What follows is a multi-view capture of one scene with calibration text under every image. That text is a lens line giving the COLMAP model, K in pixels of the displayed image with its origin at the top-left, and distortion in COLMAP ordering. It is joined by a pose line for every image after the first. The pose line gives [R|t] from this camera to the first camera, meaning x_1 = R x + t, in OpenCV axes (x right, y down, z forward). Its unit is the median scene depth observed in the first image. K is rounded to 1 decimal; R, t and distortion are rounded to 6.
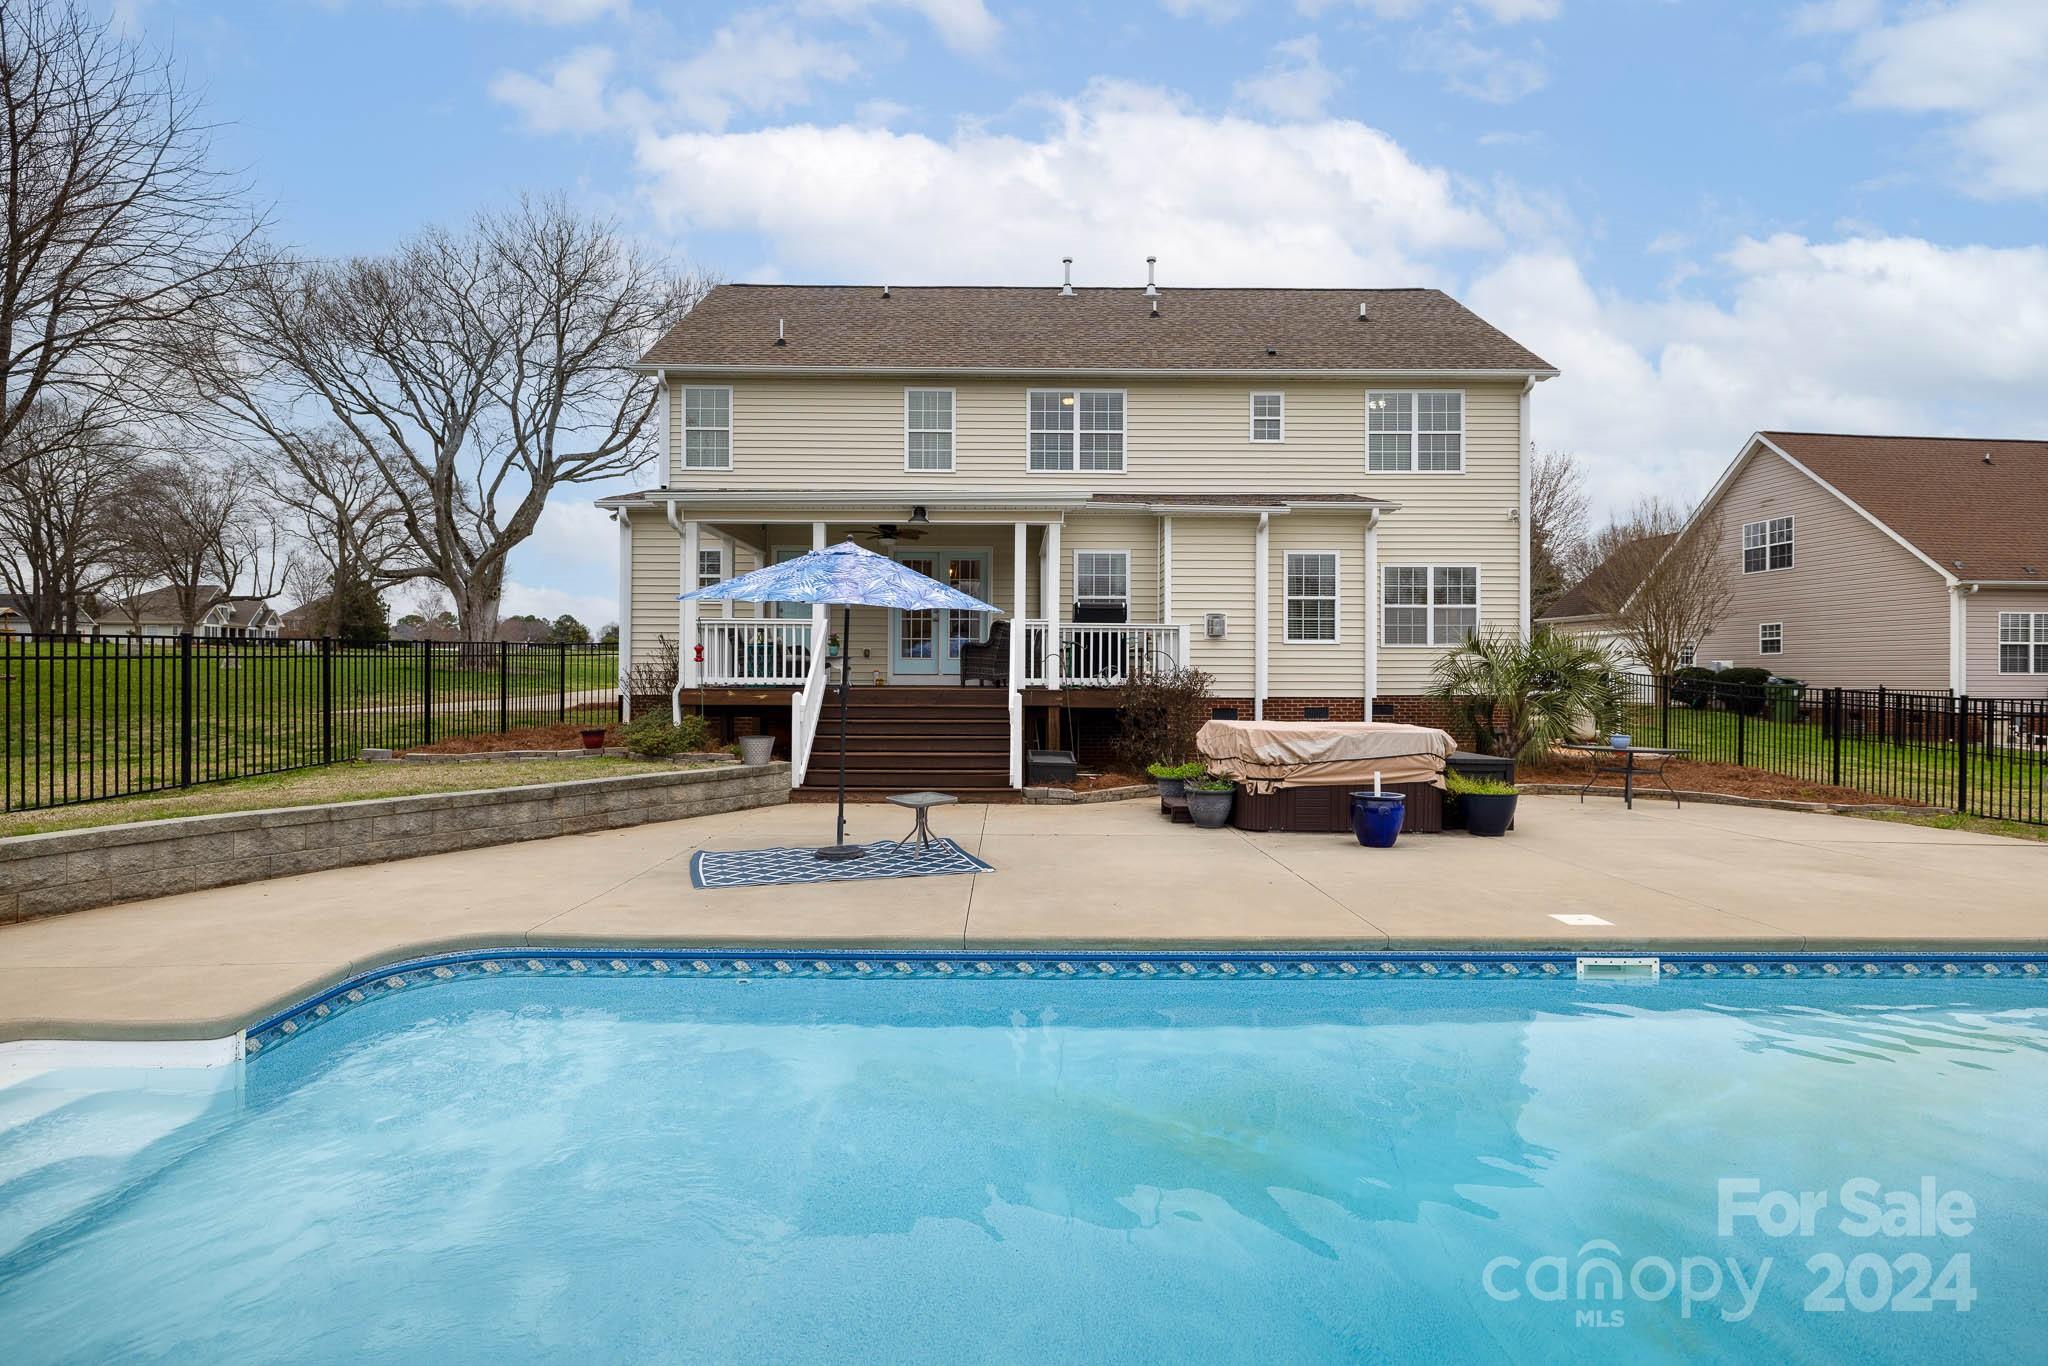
lens RADIAL K [[1006.5, 0, 1022.0], [0, 1006.5, 674.0], [0, 0, 1]] dist [-0.005489, -0.000162]
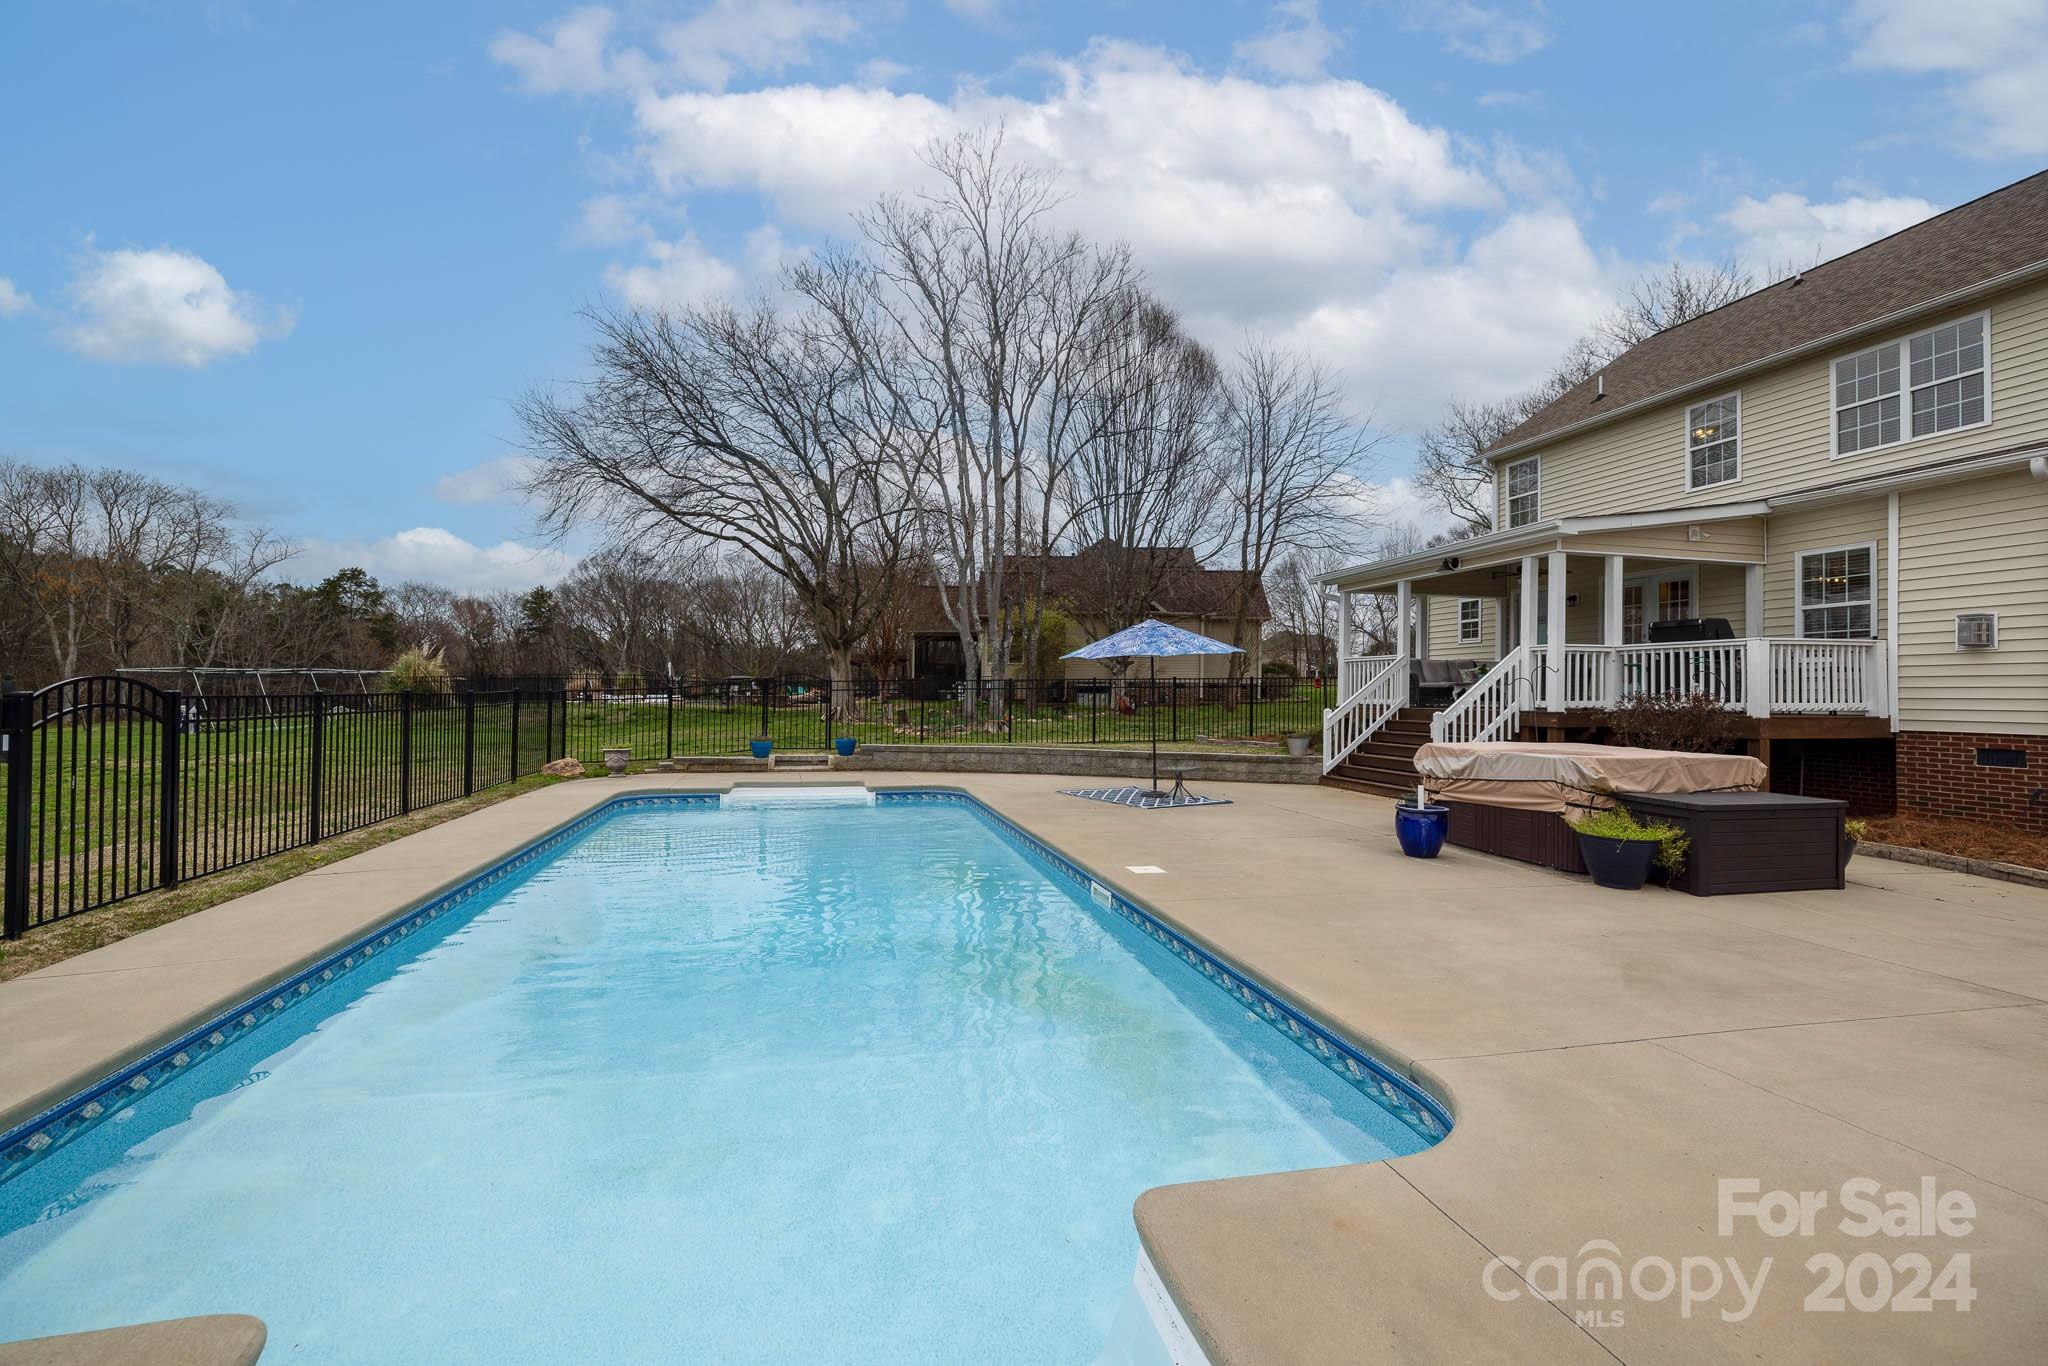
lens RADIAL K [[852.3, 0, 1022.1], [0, 852.3, 677.2], [0, 0, 1]] dist [-0.000285, 0.000468]
pose [[0.239916, -0.021272, -0.970561, 0.671546], [-0.009588, 0.999659, -0.024279, 0.005512], [0.970746, 0.015130, 0.239631, 0.225709]]
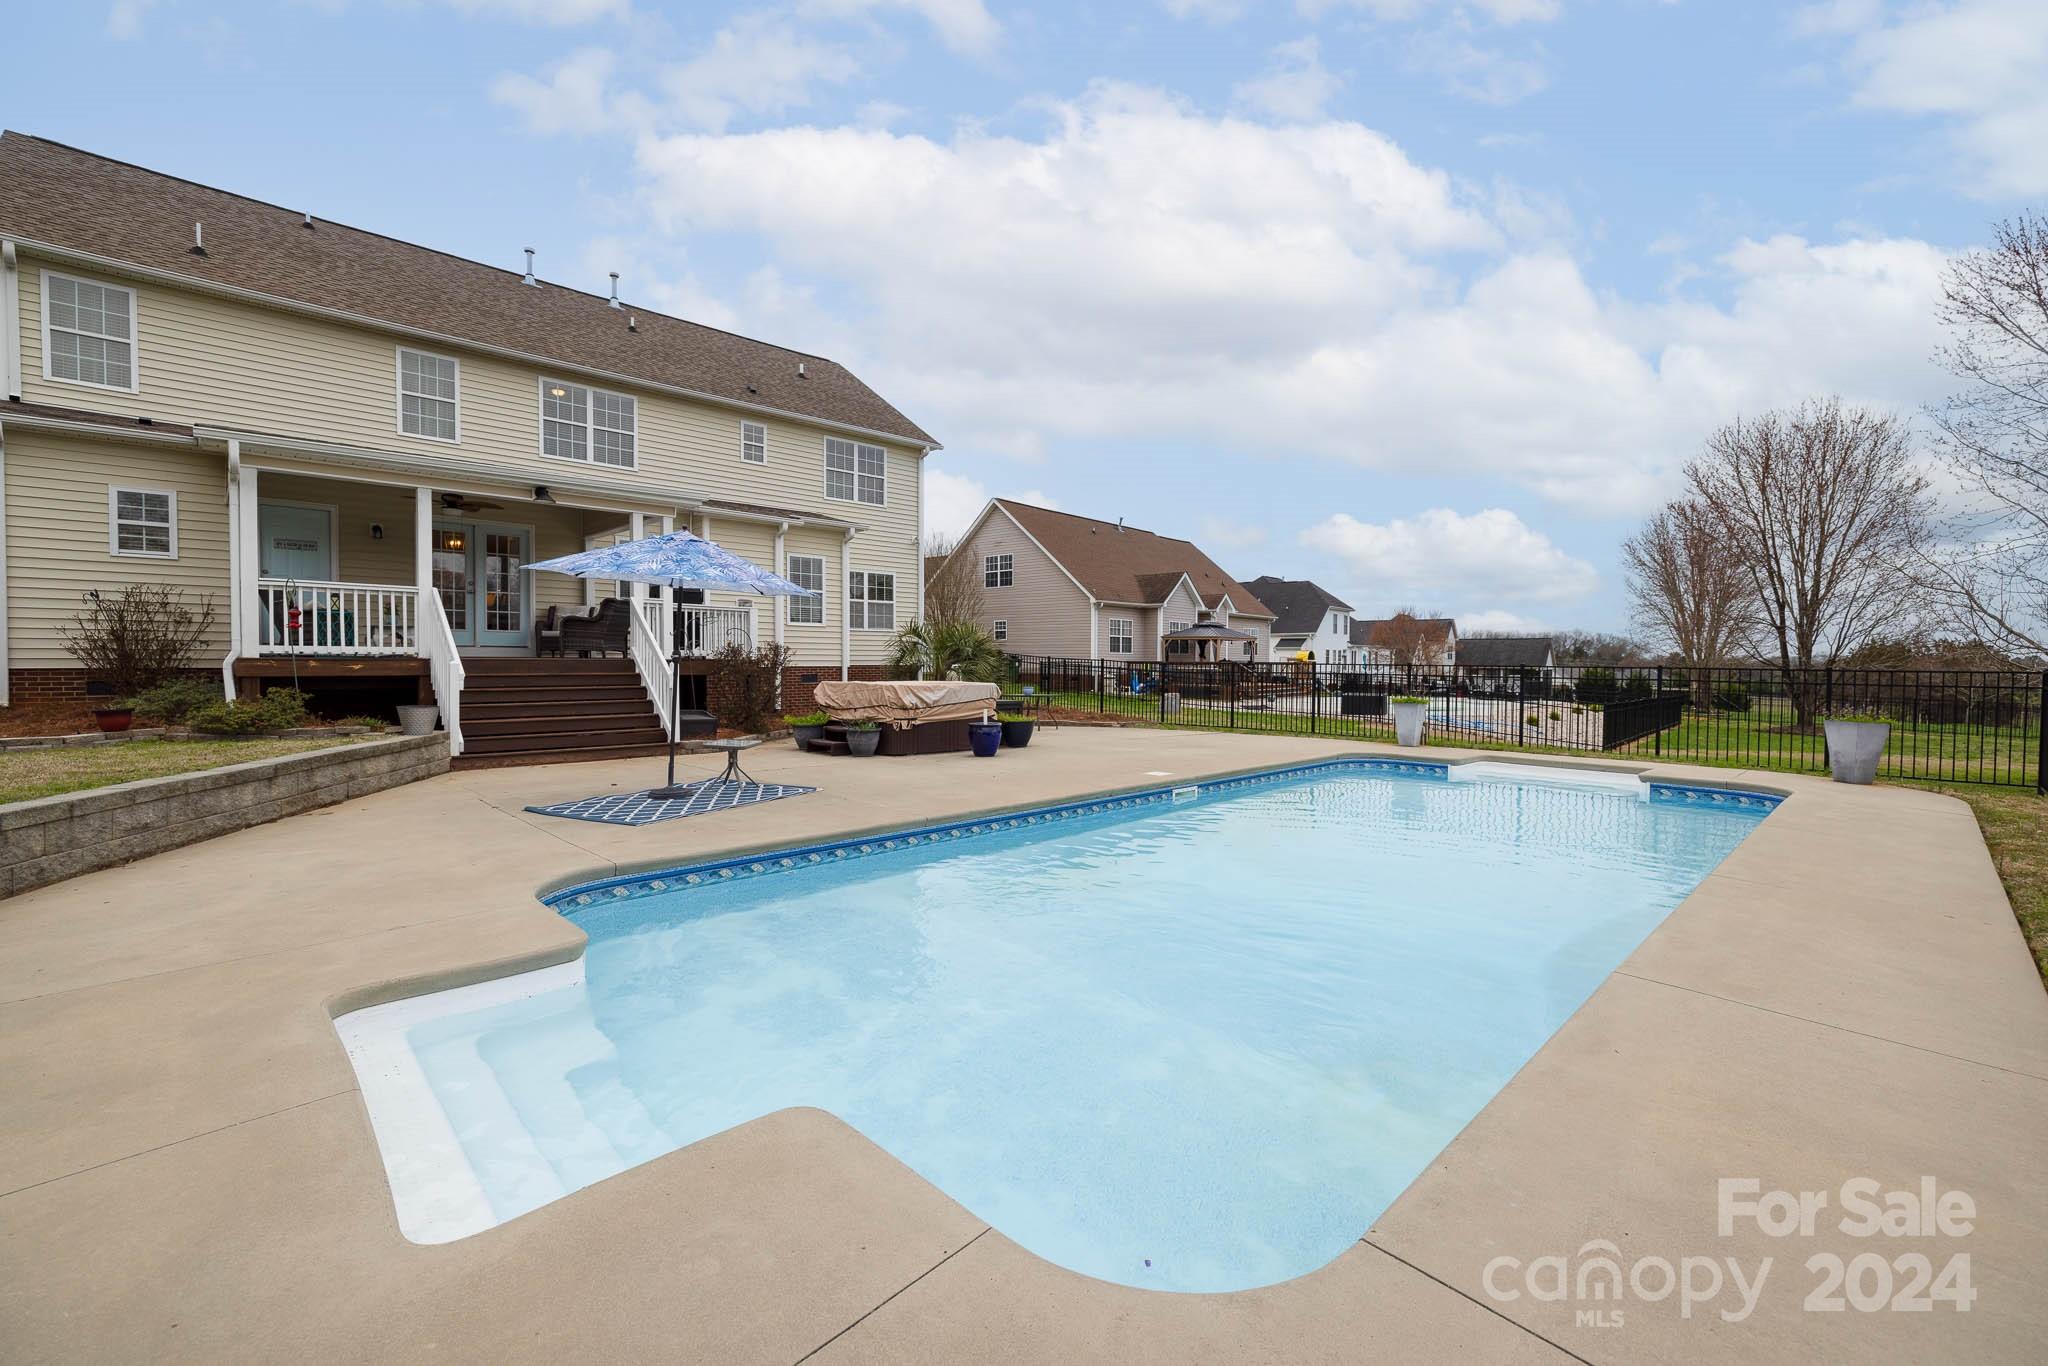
lens RADIAL K [[852.3, 0, 1022.1], [0, 852.3, 677.2], [0, 0, 1]] dist [-0.000285, 0.000468]
pose [[0.726403, -0.014137, 0.687124, -0.311955], [-0.005354, 0.999642, 0.026227, 0.007070], [-0.687248, -0.022730, 0.726067, -0.003896]]
